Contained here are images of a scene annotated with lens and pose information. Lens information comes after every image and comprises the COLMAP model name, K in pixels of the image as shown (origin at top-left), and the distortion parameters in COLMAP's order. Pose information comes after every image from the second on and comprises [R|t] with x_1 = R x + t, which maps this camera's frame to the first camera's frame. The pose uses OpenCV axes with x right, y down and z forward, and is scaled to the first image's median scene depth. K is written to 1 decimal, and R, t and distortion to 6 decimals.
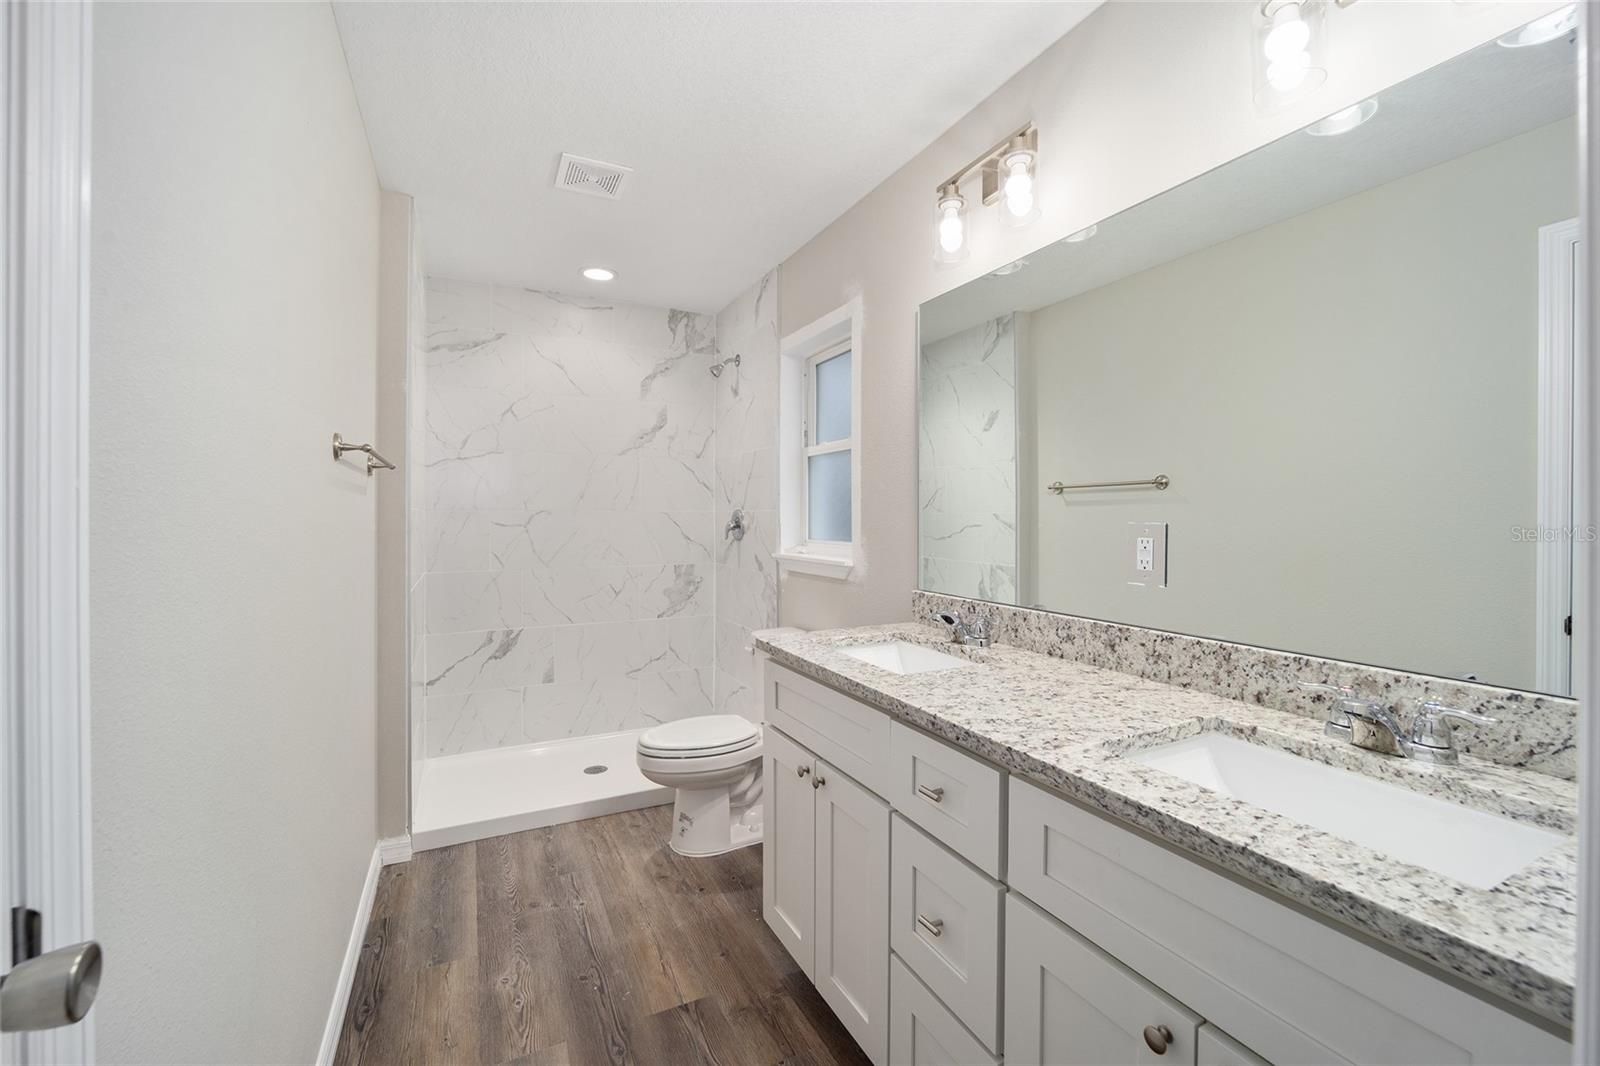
lens RADIAL K [[628.7, 0, 800.0], [0, 628.7, 533.0], [0, 0, 1]] dist [-0.020694, -0.000022]
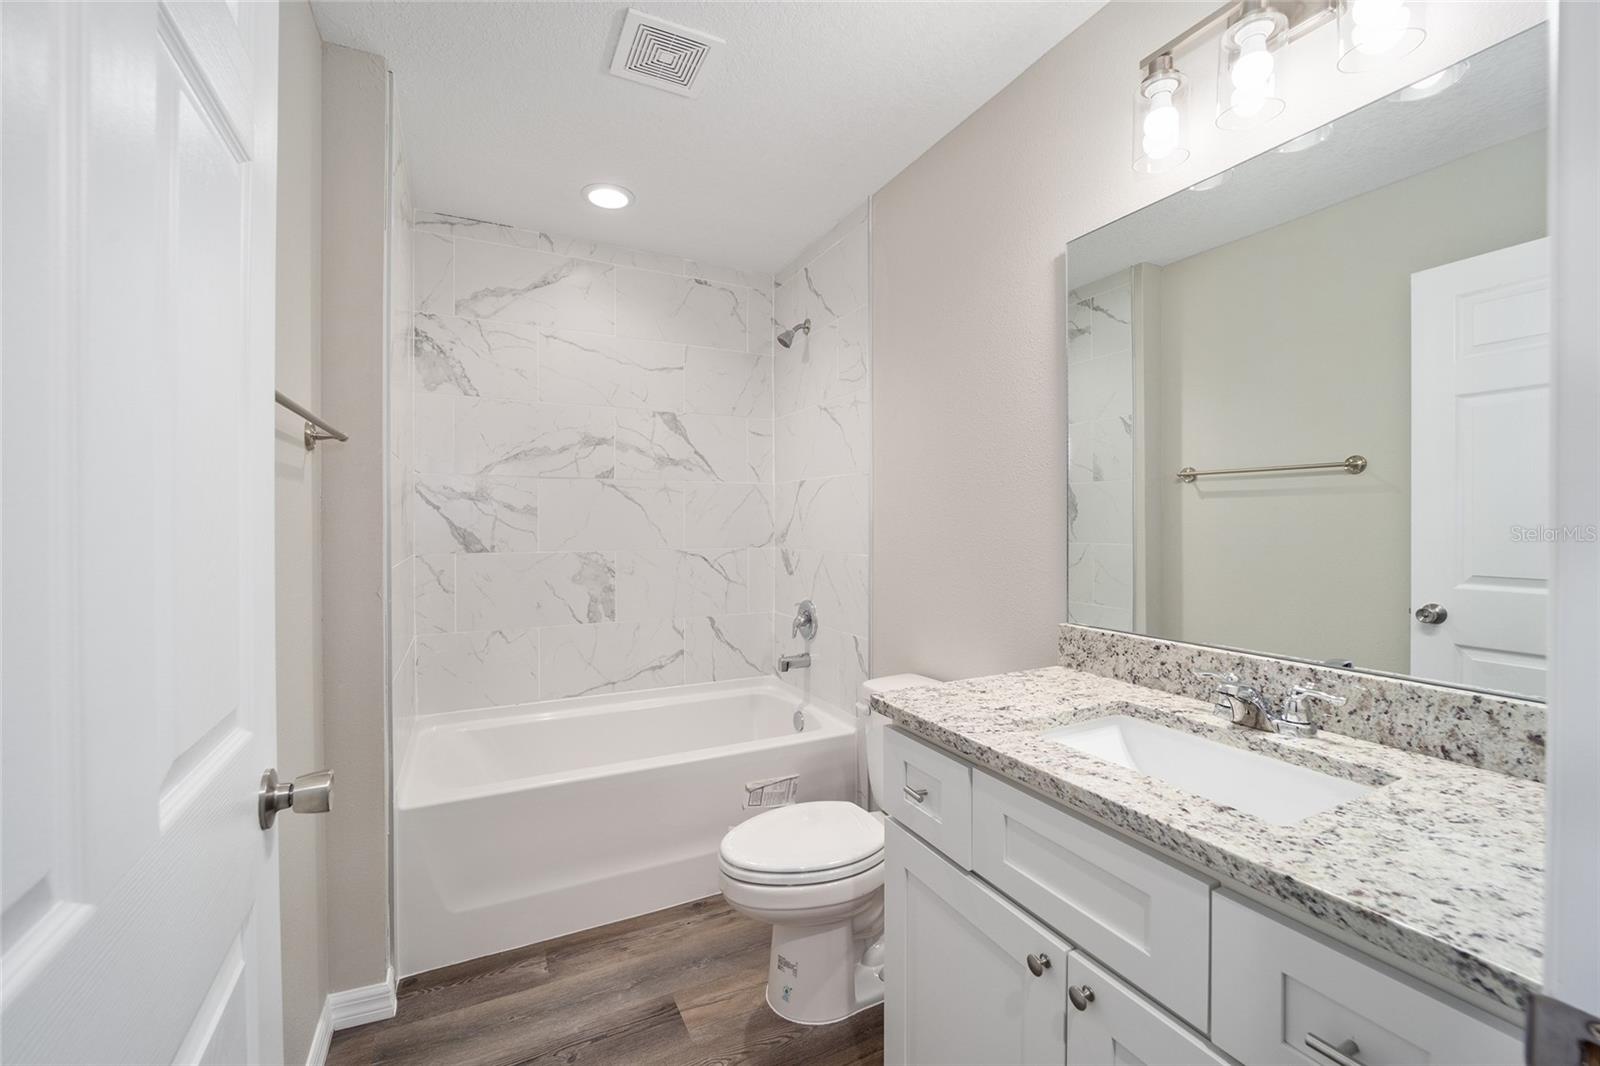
lens RADIAL K [[649.7, 0, 799.5], [0, 649.7, 519.2], [0, 0, 1]] dist [-0.012414, 0.000104]
pose [[0.999922, 0.008309, -0.009302, -0.157521], [-0.008533, 0.999667, -0.024370, -0.014276], [0.009097, 0.024448, 0.999660, 0.281317]]
